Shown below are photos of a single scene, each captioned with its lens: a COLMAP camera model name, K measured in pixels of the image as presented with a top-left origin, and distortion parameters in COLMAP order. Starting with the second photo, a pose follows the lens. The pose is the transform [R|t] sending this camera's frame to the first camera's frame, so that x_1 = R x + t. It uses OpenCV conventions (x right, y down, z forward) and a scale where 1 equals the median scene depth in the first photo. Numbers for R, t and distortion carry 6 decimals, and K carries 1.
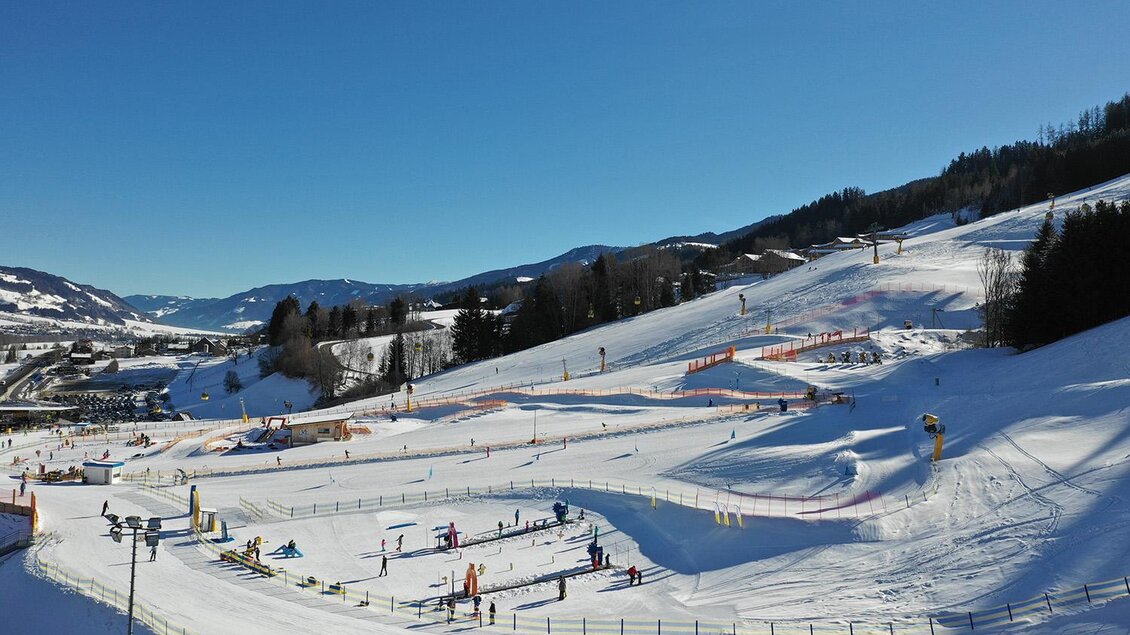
lens RADIAL K [[888.1, 0, 565.0], [0, 888.1, 317.5], [0, 0, 1]] dist [-0.011539, -0.007817]
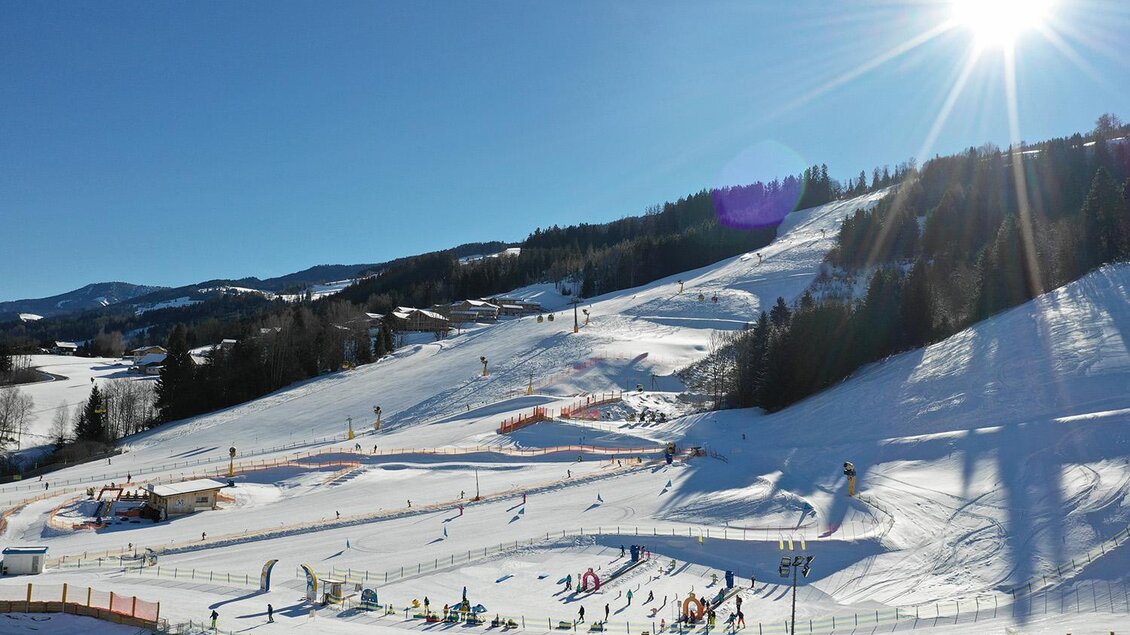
lens RADIAL K [[888.1, 0, 565.0], [0, 888.1, 317.5], [0, 0, 1]] dist [-0.011539, -0.007817]
pose [[0.870068, 0.047851, 0.490603, -0.321697], [-0.020336, 0.997914, -0.061266, -0.012002], [-0.492511, 0.043329, 0.869227, -0.009178]]
